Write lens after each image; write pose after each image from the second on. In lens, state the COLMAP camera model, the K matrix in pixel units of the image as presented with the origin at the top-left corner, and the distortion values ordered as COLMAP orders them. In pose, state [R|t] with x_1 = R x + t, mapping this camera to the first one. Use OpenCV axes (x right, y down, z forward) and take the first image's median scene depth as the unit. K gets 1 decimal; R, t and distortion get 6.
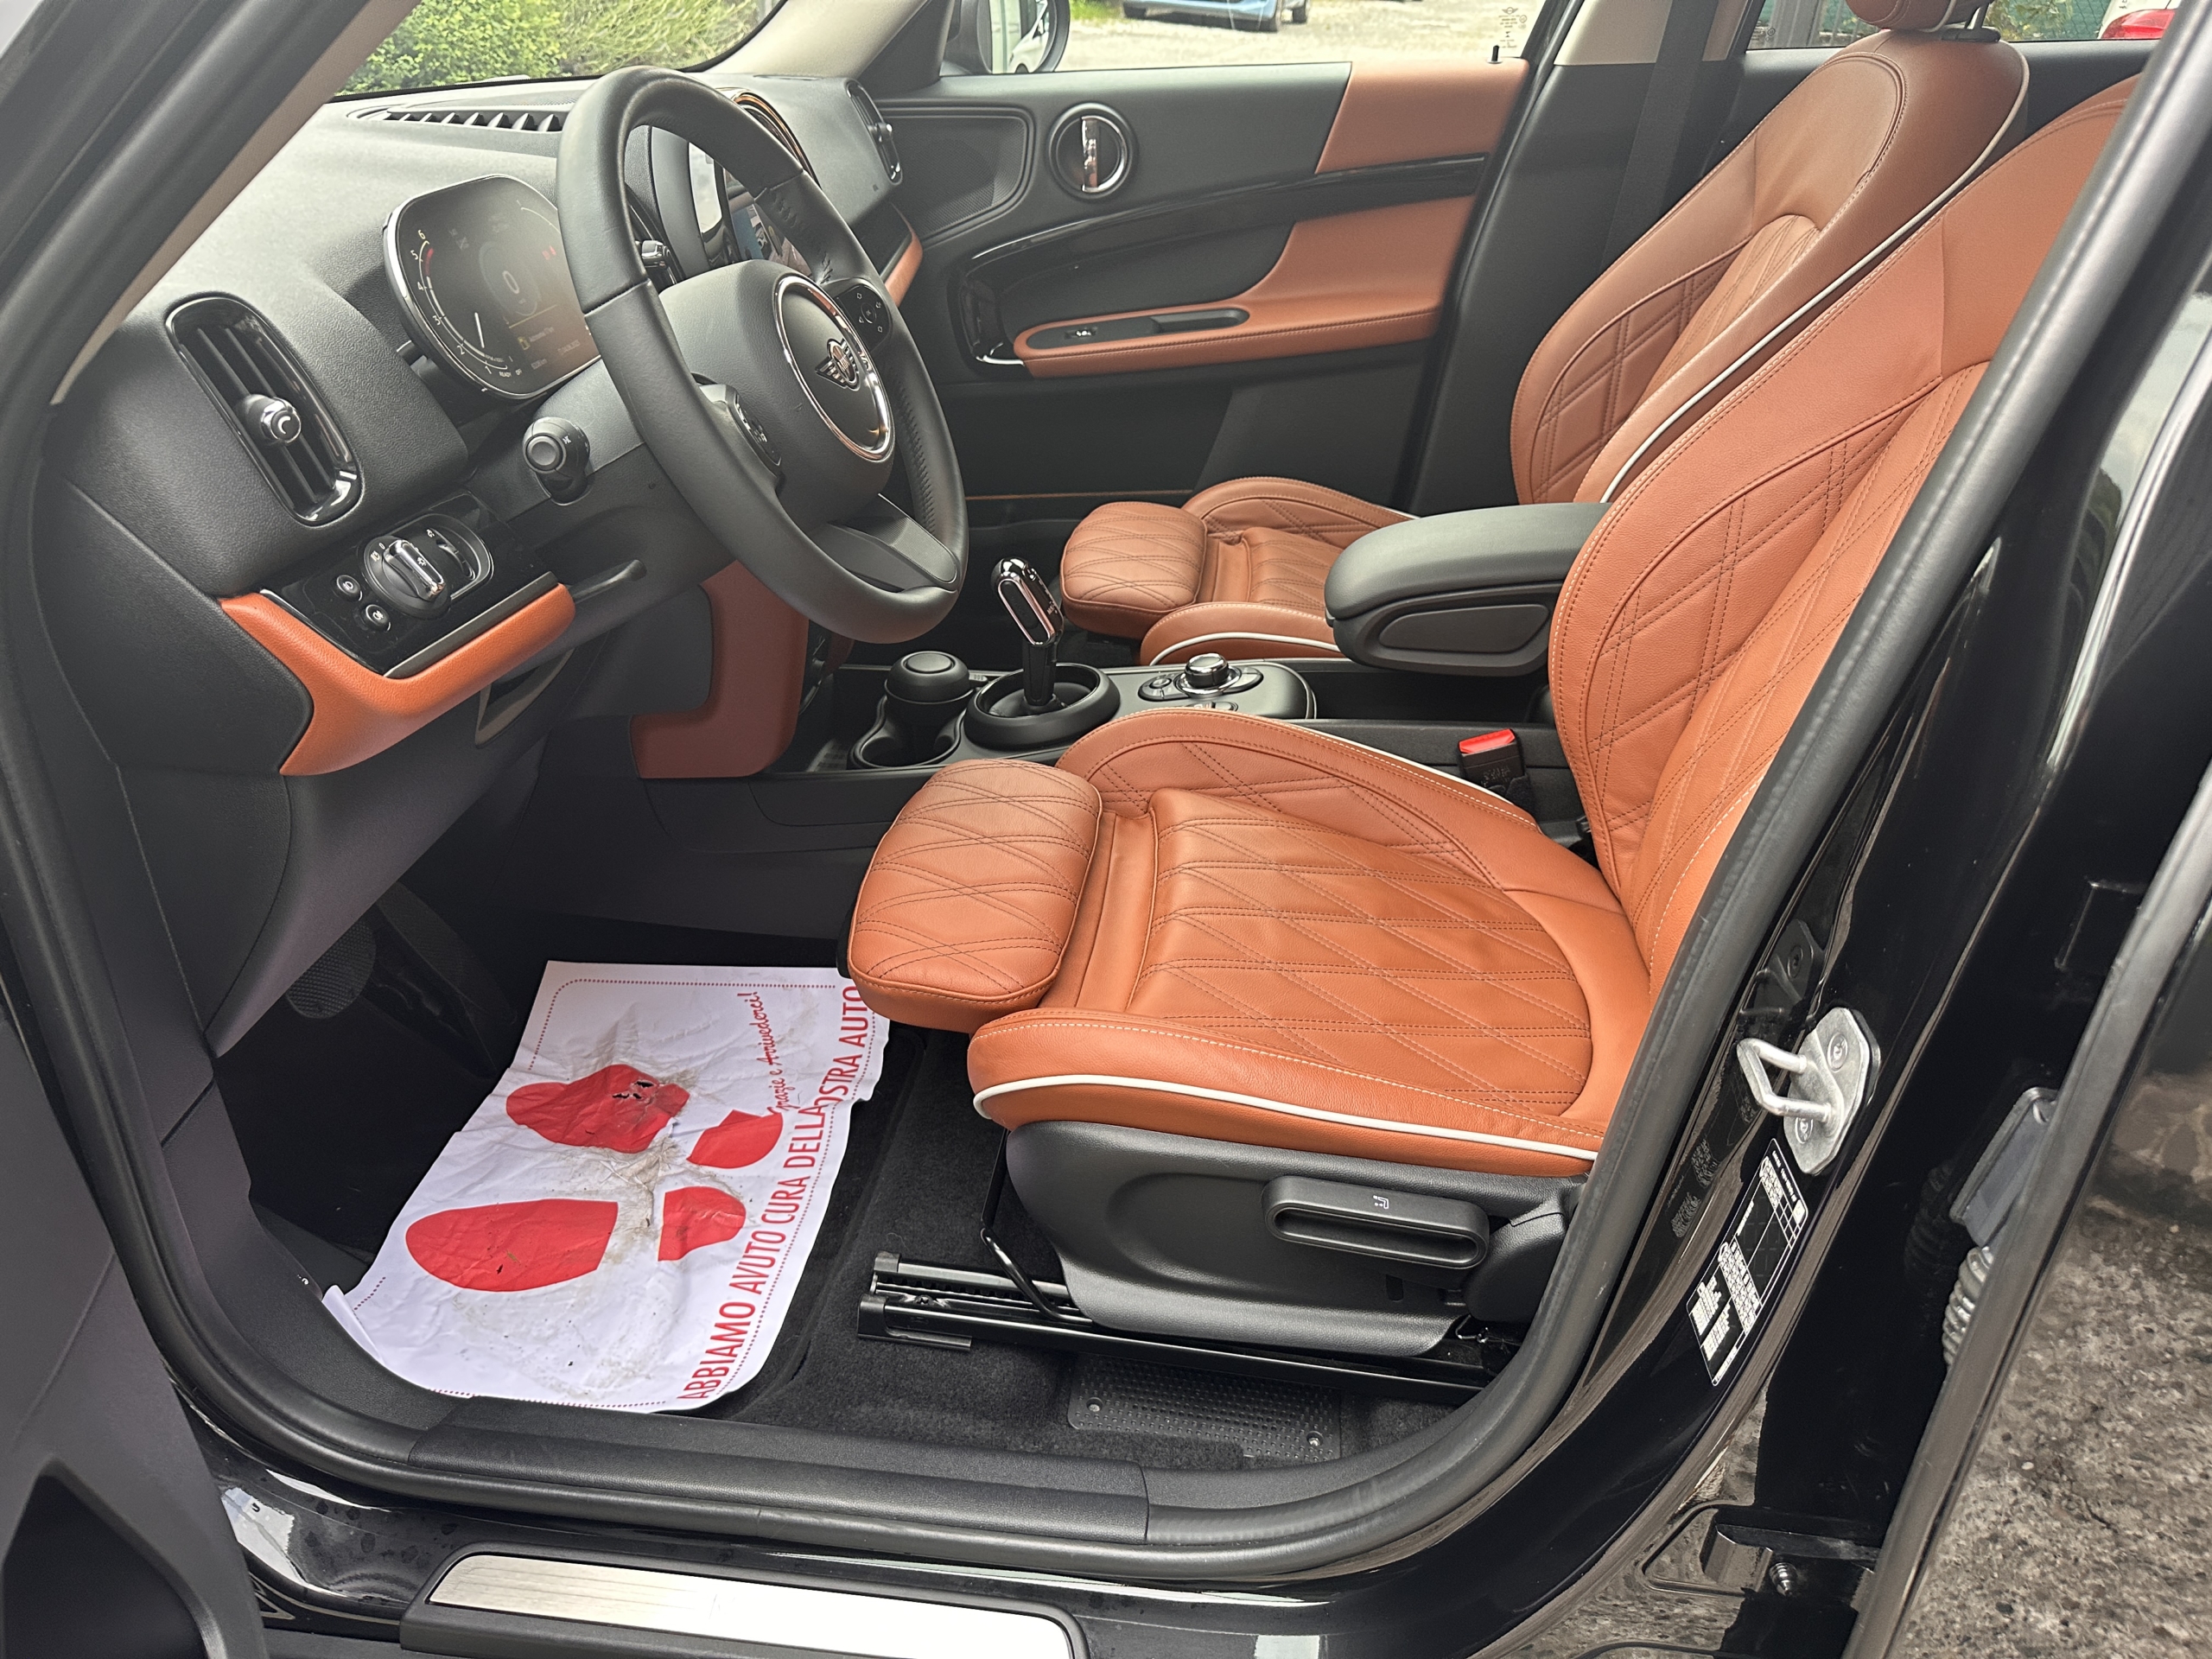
lens RADIAL K [[1568.2, 0, 1087.2], [0, 1568.2, 844.3], [0, 0, 1]] dist [0.004386, -0.016457]
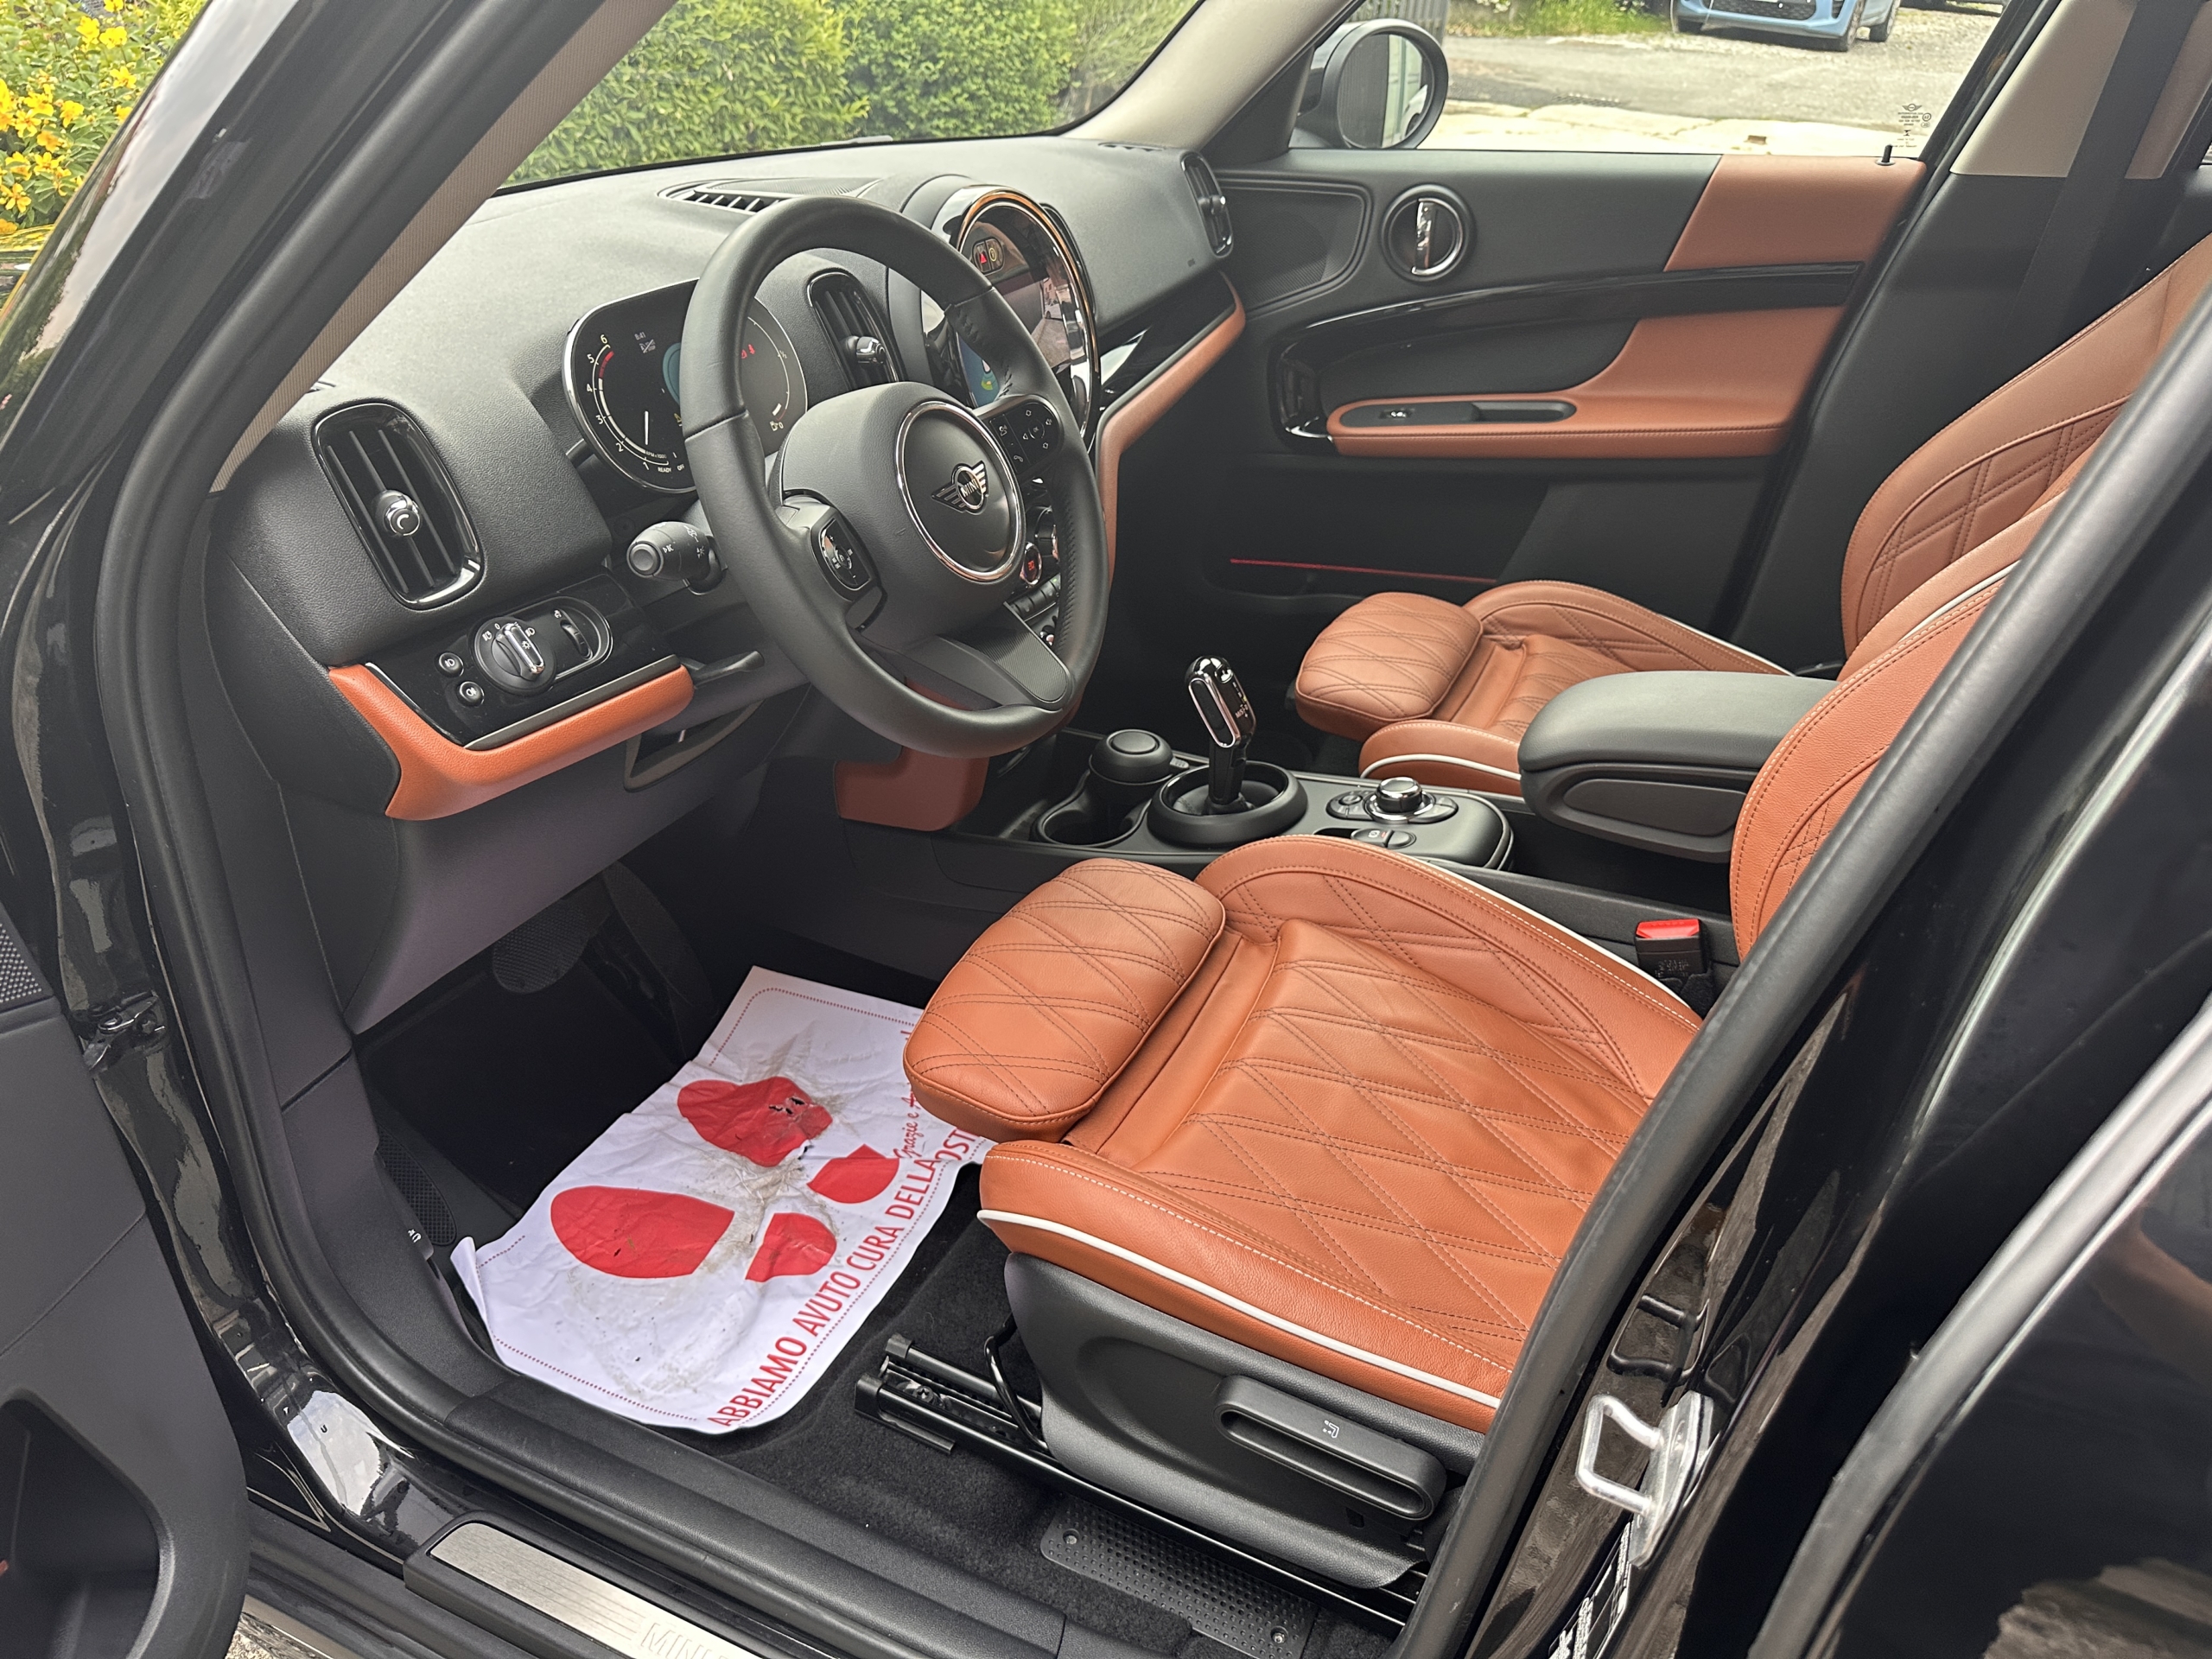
lens RADIAL K [[1568.2, 0, 1087.8], [0, 1568.2, 823.5], [0, 0, 1]] dist [0.004386, -0.016457]
pose [[0.951304, 0.157817, -0.264790, 0.171980], [-0.160241, 0.986998, 0.012563, -0.085514], [0.263330, 0.030479, 0.964224, 0.025697]]
